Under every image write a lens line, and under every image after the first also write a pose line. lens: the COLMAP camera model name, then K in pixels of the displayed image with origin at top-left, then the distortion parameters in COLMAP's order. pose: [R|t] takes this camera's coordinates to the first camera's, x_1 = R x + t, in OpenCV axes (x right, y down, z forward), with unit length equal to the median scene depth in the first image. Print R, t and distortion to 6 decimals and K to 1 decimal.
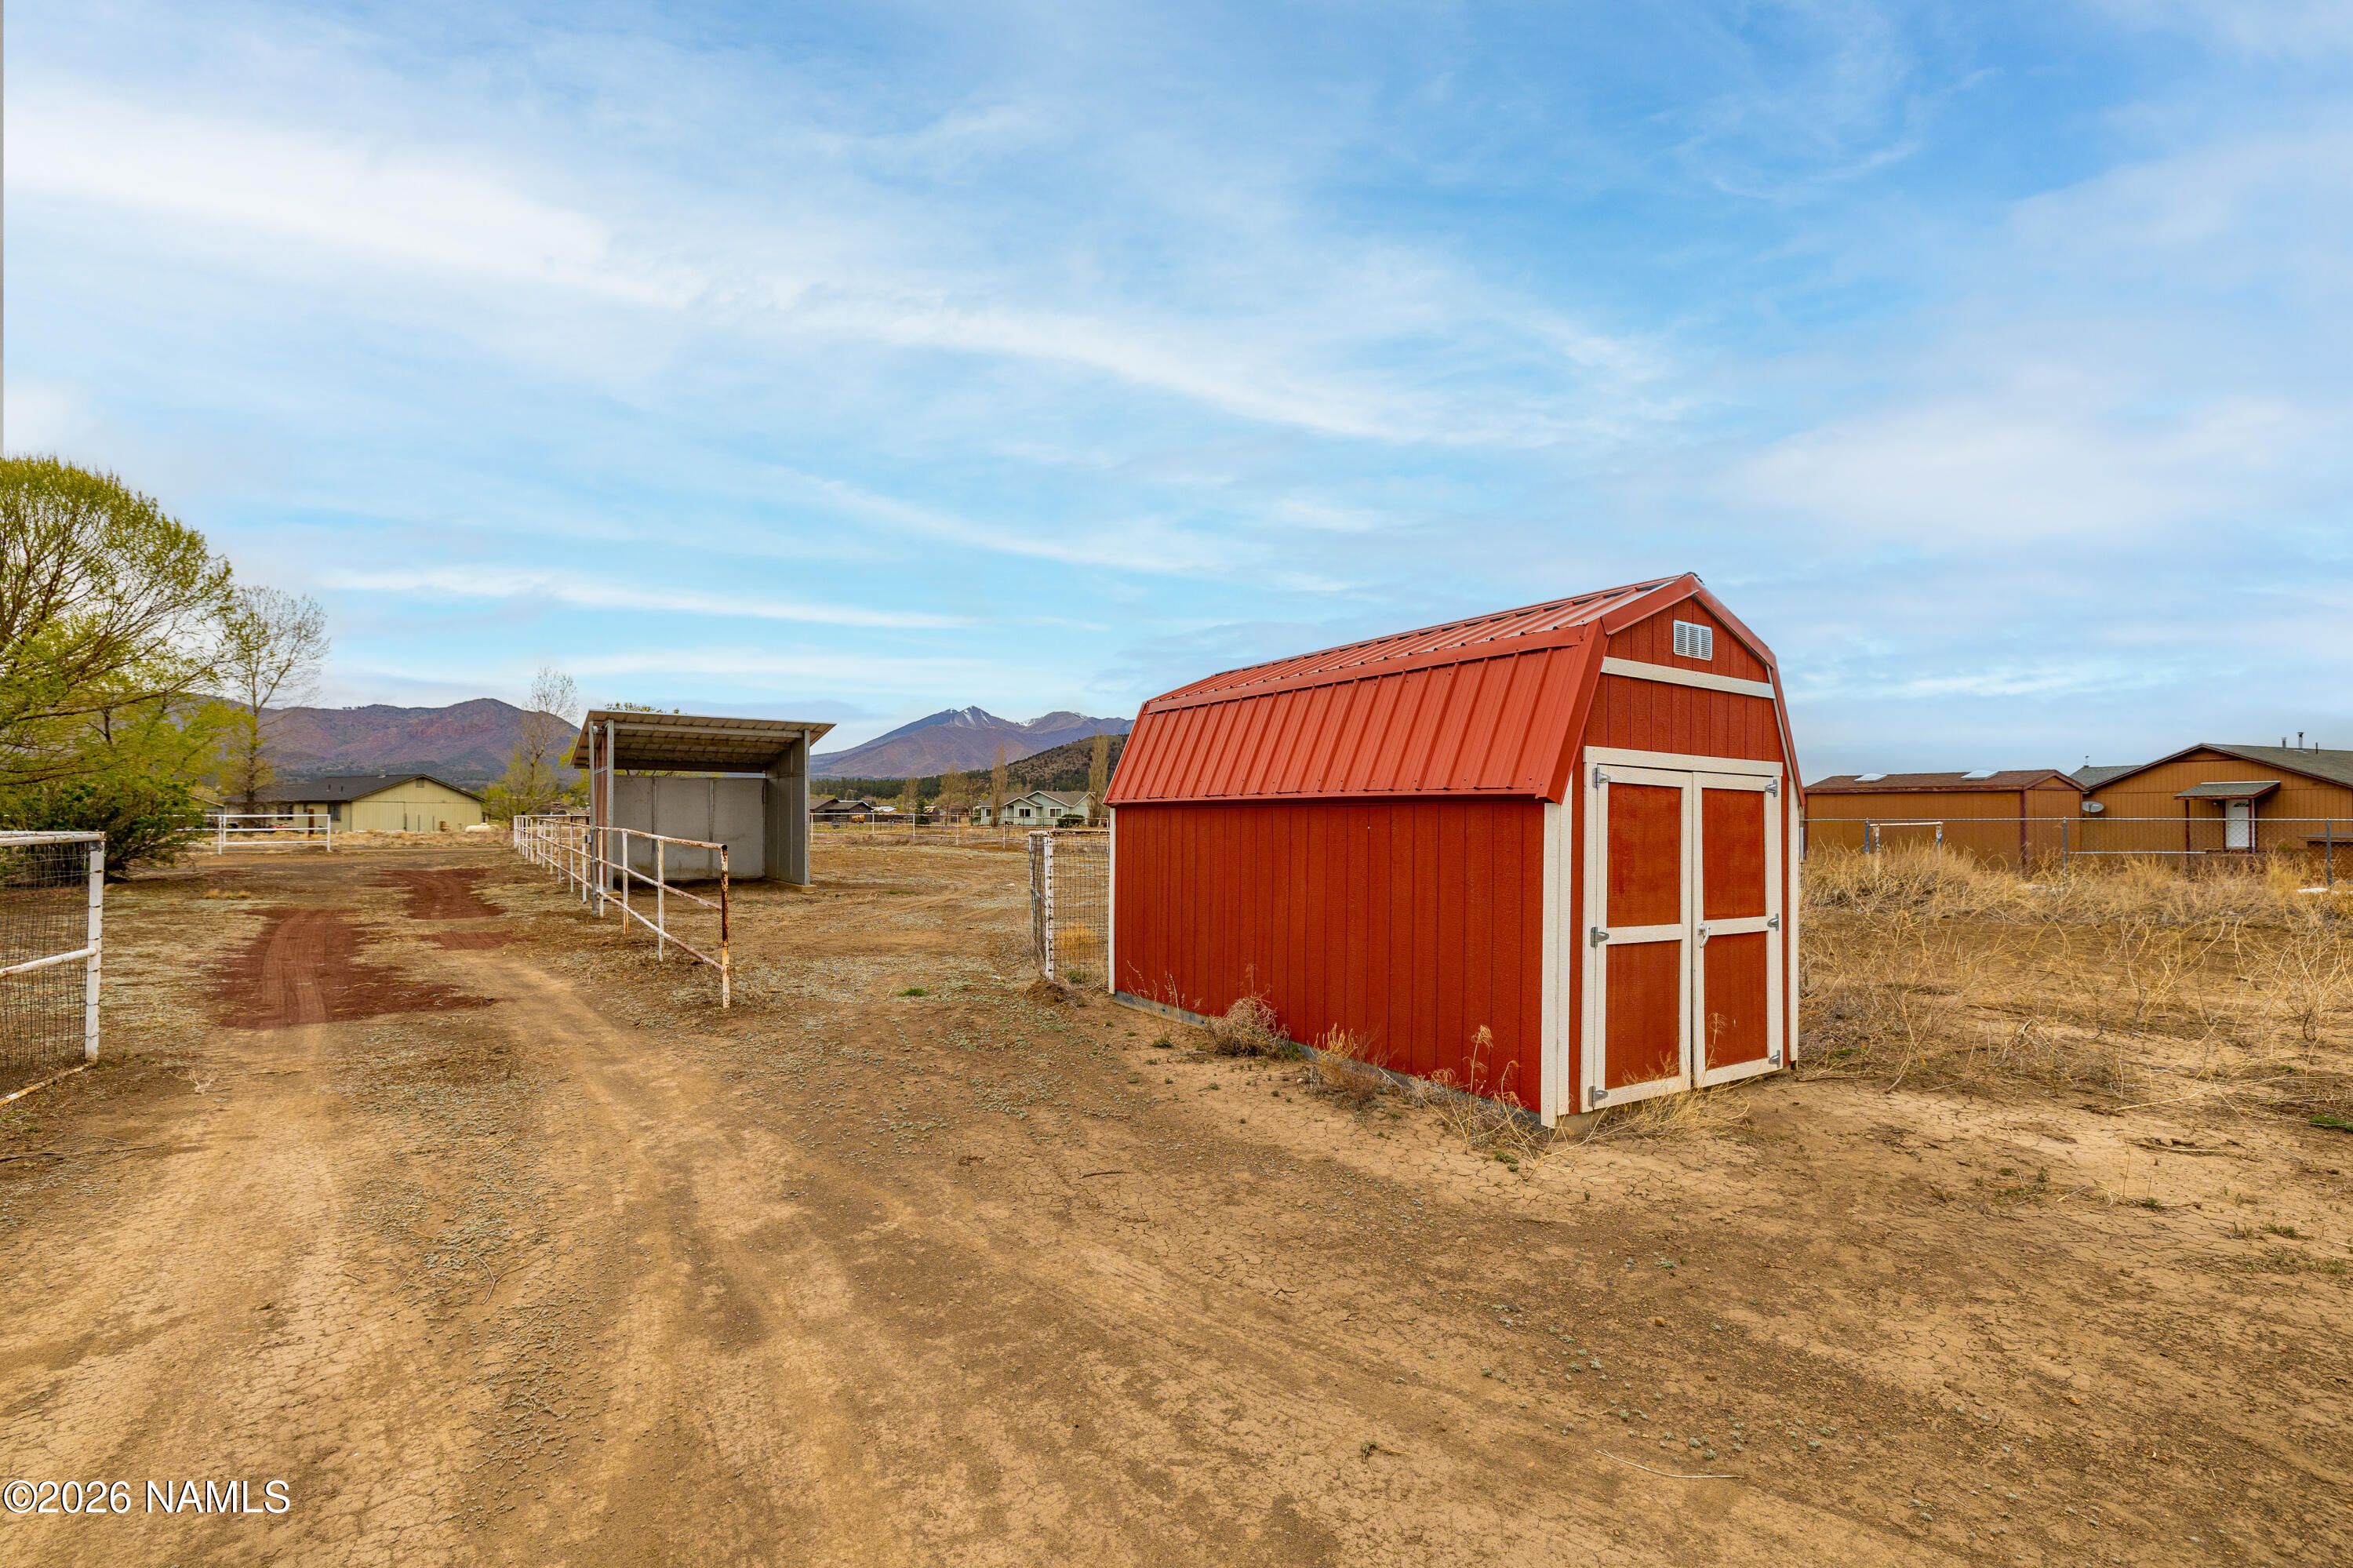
lens RADIAL K [[1005.8, 0, 1176.5], [0, 1005.8, 784.0], [0, 0, 1]] dist [0.005717, 0.000051]
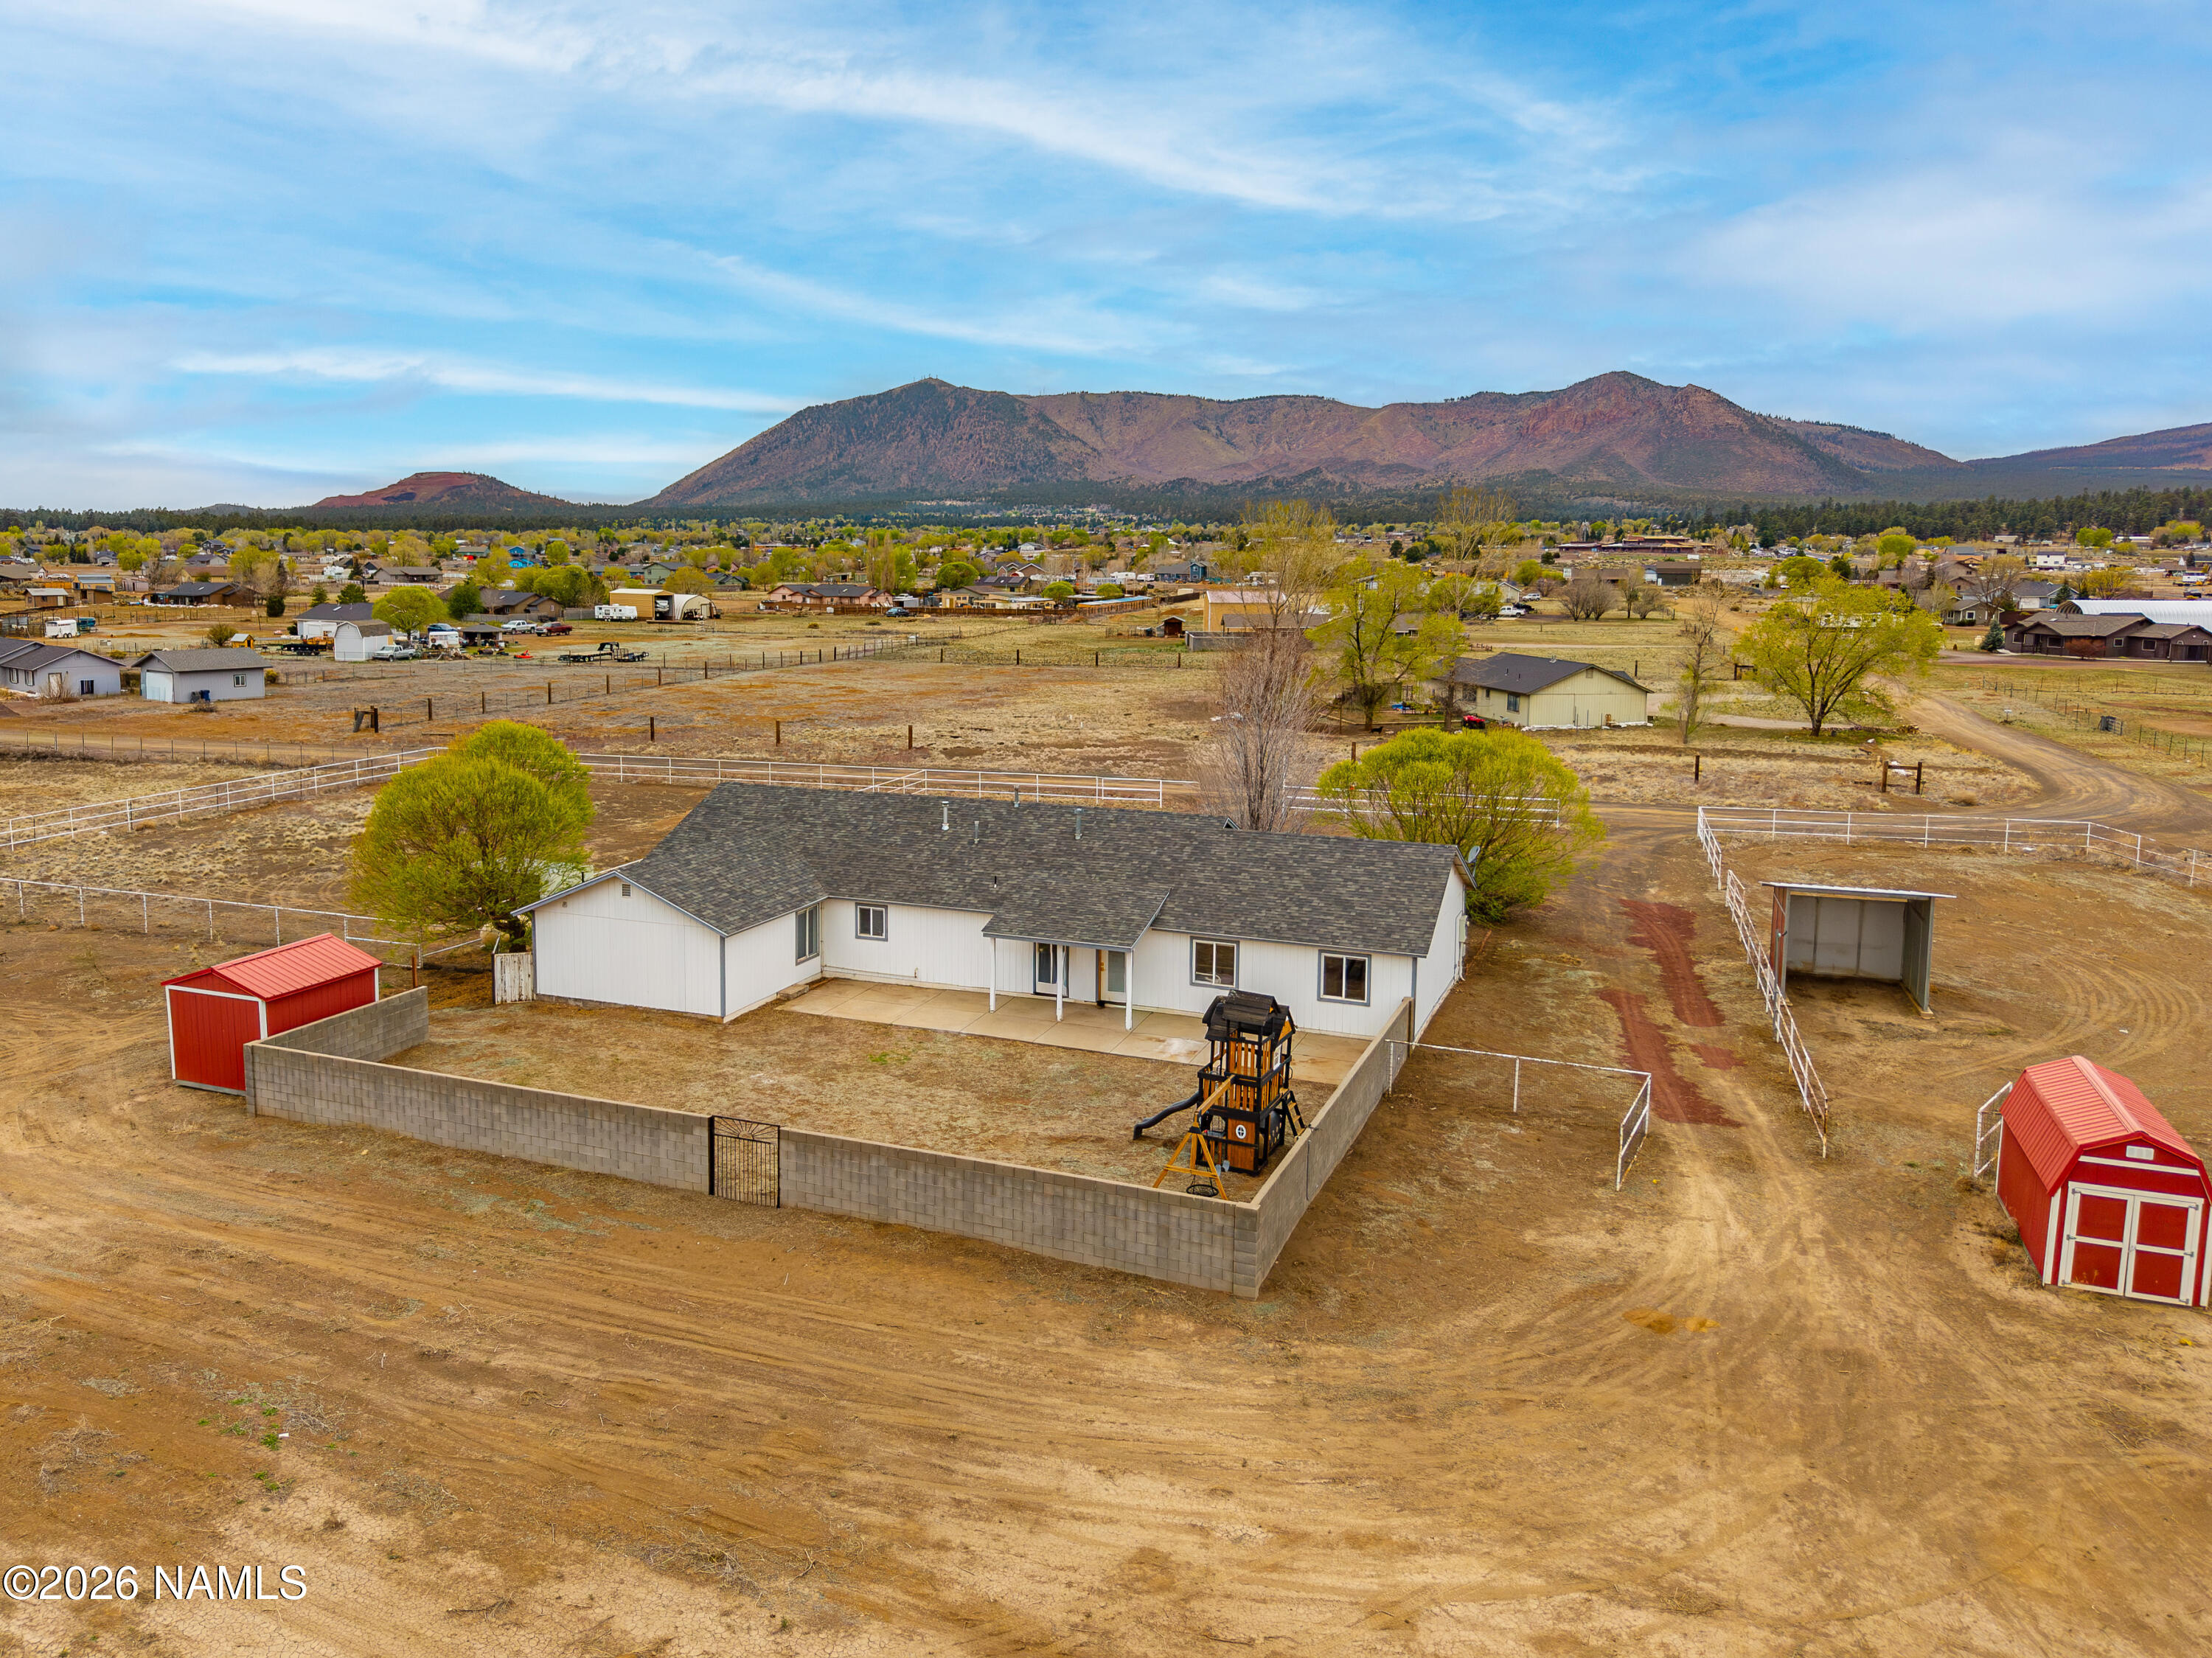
lens RADIAL K [[1683.6, 0, 1019.5], [0, 1683.6, 761.3], [0, 0, 1]] dist [0.037507, -0.045514]
pose [[0.594939, 0.101150, -0.797381, 2.421653], [0.025182, 0.989217, 0.144273, -2.088782], [0.803376, -0.105913, 0.585977, -4.448542]]
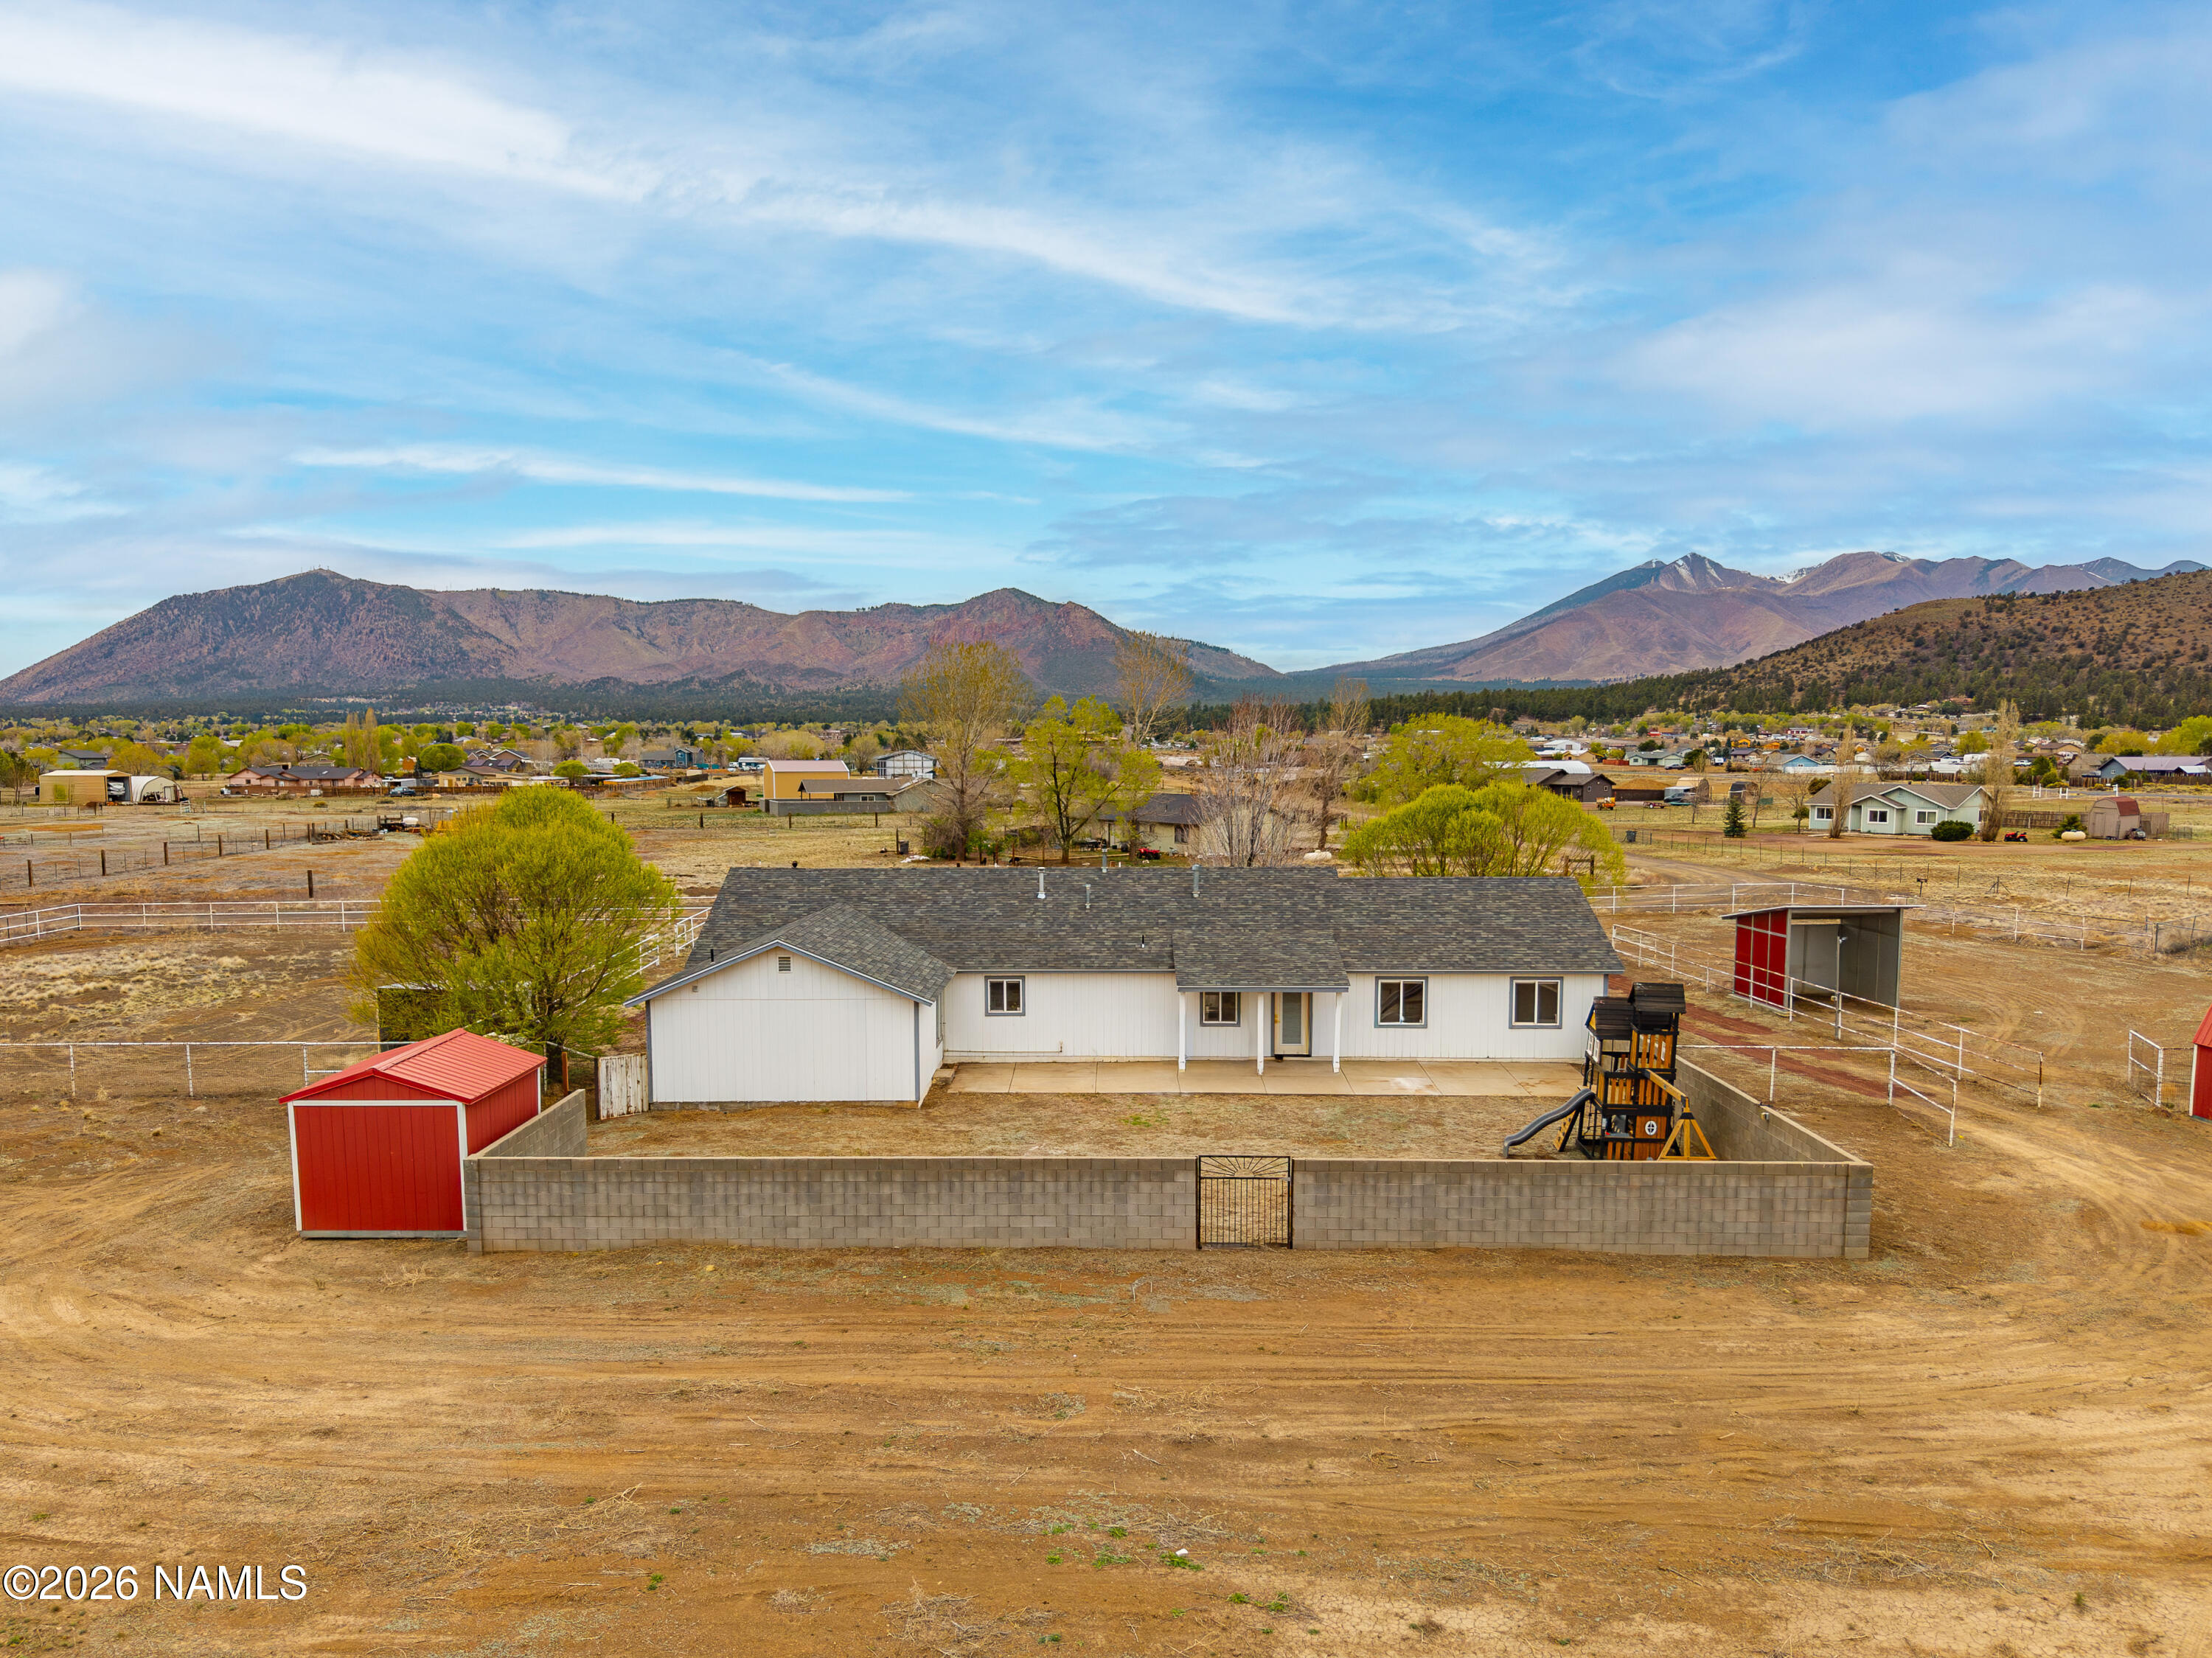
lens RADIAL K [[1611.9, 0, 1104.5], [0, 1611.9, 920.5], [0, 0, 1]] dist [0.034486, -0.034230]
pose [[0.856484, 0.051086, -0.513638, -0.516786], [0.021834, 0.990614, 0.134934, -1.411091], [0.515711, -0.126784, 0.847330, -6.049213]]
